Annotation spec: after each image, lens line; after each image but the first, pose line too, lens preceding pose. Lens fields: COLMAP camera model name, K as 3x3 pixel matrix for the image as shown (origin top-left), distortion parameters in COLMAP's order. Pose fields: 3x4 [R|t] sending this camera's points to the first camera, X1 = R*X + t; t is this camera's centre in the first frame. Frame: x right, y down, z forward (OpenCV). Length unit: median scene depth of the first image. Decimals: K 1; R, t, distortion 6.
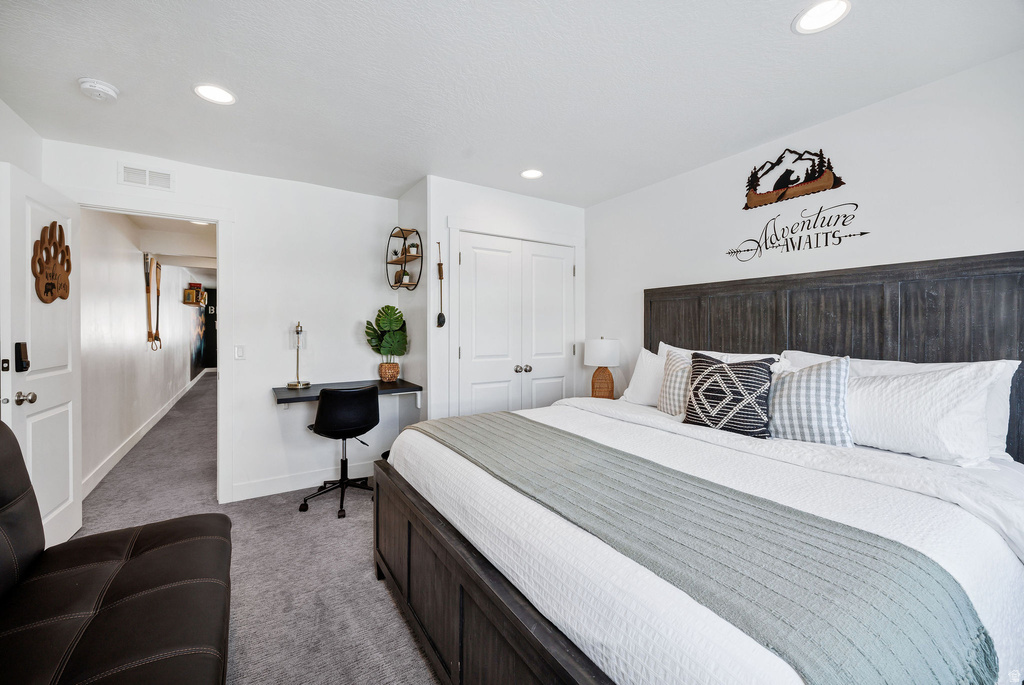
lens RADIAL K [[402.5, 0, 509.7], [0, 402.5, 335.4], [0, 0, 1]] dist [-0.002373, -0.000113]
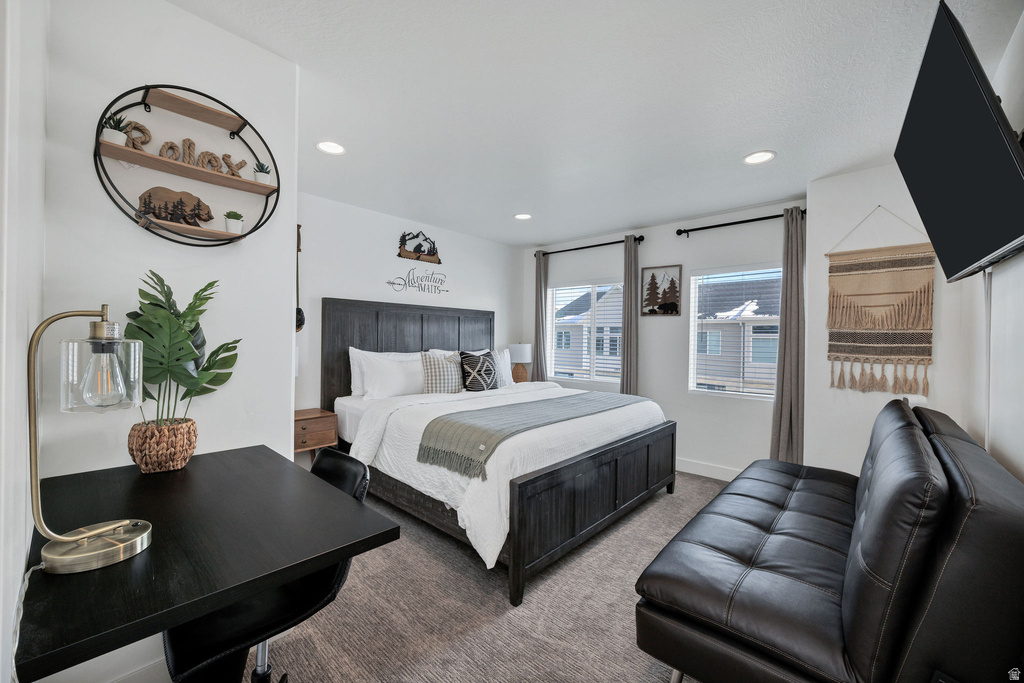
lens RADIAL K [[402.5, 0, 510.5], [0, 402.5, 339.5], [0, 0, 1]] dist [-0.002373, -0.000113]
pose [[-0.257581, -0.014601, 0.966146, -1.069866], [-0.004072, 0.999893, 0.014025, -0.029170], [-0.966248, -0.000321, -0.257613, 1.074927]]
